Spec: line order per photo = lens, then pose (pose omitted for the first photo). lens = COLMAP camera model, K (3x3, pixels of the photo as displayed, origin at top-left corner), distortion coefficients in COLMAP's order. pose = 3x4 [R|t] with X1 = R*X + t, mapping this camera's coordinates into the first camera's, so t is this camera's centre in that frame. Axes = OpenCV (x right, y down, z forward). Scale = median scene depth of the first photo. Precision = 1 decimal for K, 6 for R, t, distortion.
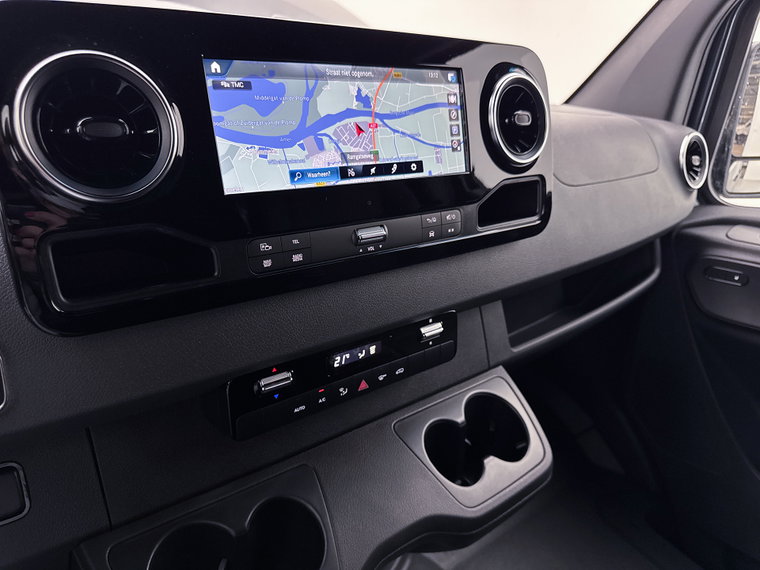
lens RADIAL K [[580.9, 0, 380.0], [0, 580.9, 285.0], [0, 0, 1]] dist [0.070598, -0.088618]
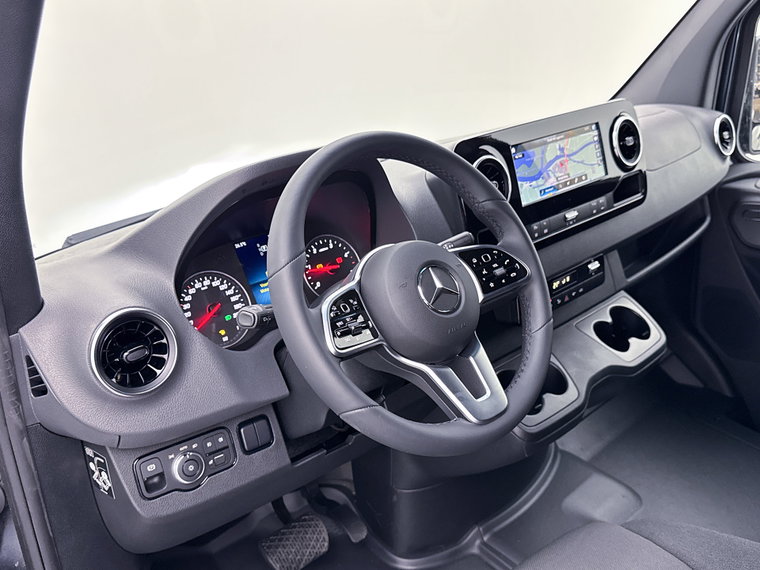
lens RADIAL K [[703.0, 0, 380.0], [0, 703.0, 285.0], [0, 0, 1]] dist [0.002139, -0.001543]
pose [[0.990778, -0.135034, 0.011155, -0.539688], [0.135056, 0.990837, -0.001255, 0.046890], [-0.010884, 0.002750, 0.999937, -1.035430]]
